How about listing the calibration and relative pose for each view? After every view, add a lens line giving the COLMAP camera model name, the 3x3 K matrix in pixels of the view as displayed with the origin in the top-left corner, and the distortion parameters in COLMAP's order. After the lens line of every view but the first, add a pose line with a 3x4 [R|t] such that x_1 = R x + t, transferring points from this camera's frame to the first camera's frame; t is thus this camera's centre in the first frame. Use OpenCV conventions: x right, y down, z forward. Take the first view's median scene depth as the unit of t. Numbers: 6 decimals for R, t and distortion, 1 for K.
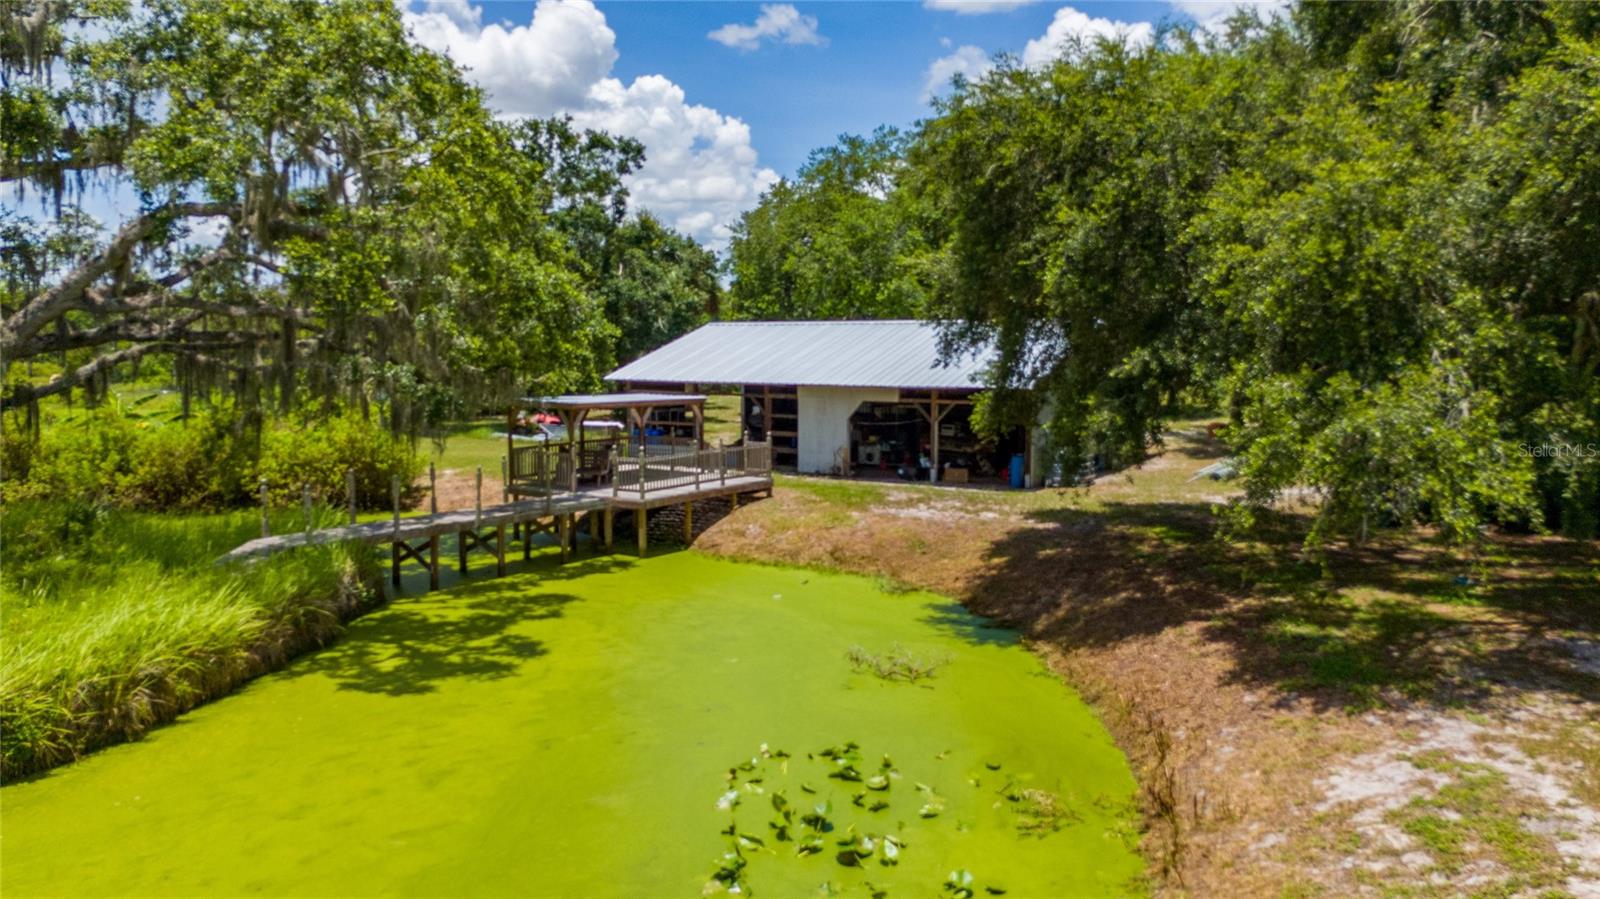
lens RADIAL K [[1216.3, 0, 800.0], [0, 1216.3, 449.5], [0, 0, 1]] dist [0.137564, -0.207483]
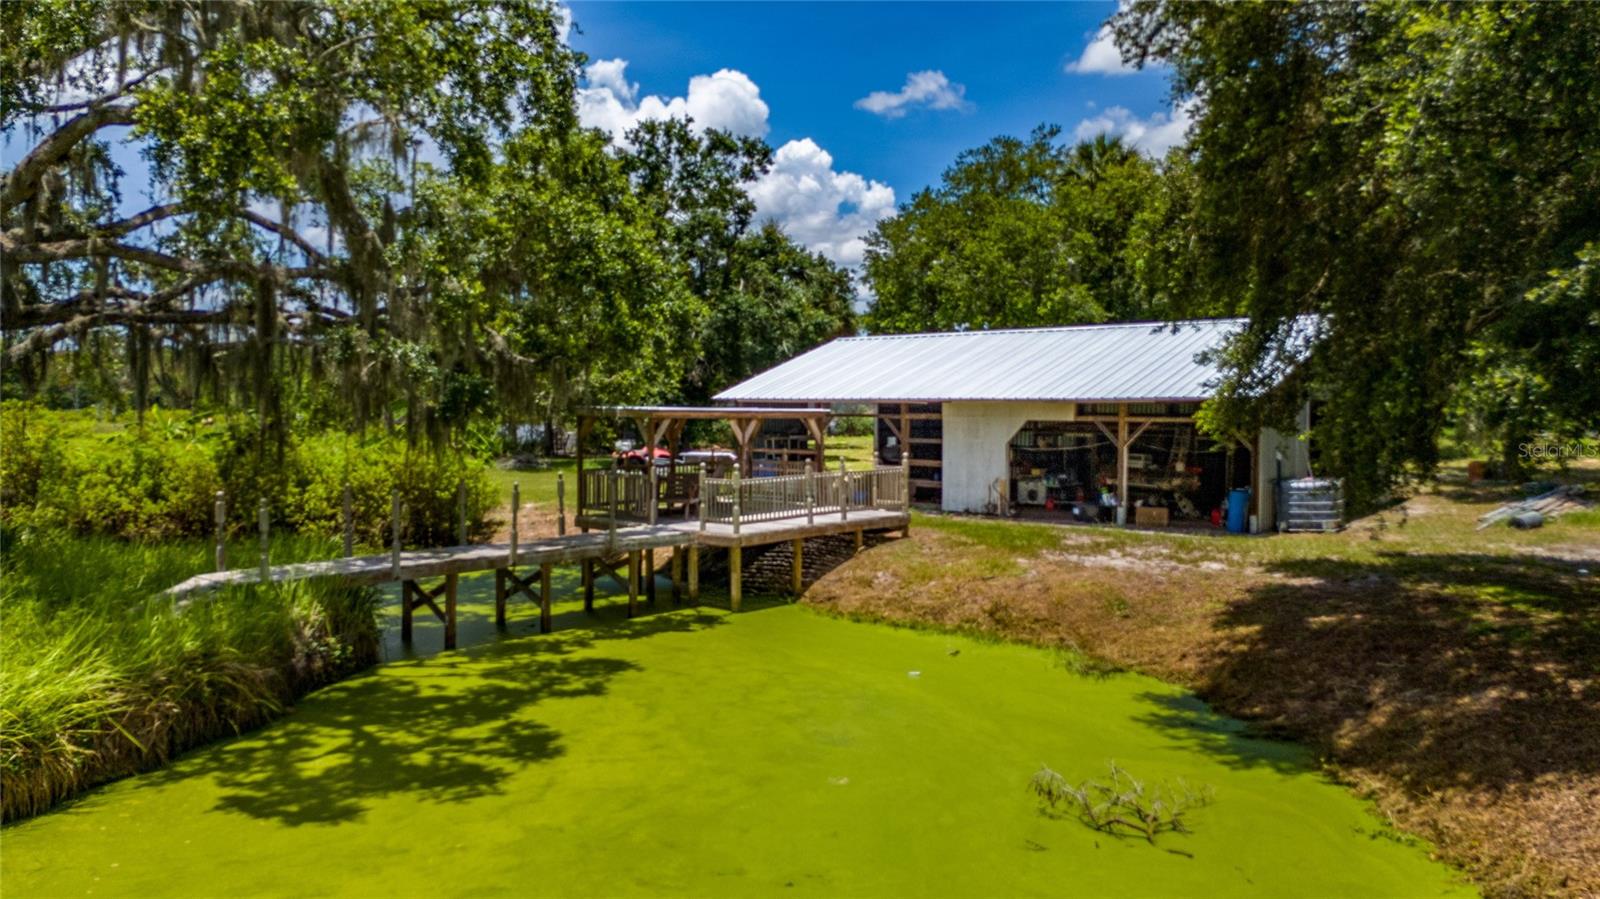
lens RADIAL K [[1216.3, 0, 800.0], [0, 1216.3, 449.5], [0, 0, 1]] dist [0.137564, -0.207483]
pose [[0.993333, 0.009224, -0.114909, -0.003850], [-0.014730, 0.998779, -0.047161, 0.022606], [0.114334, 0.048539, 0.992256, 0.243610]]
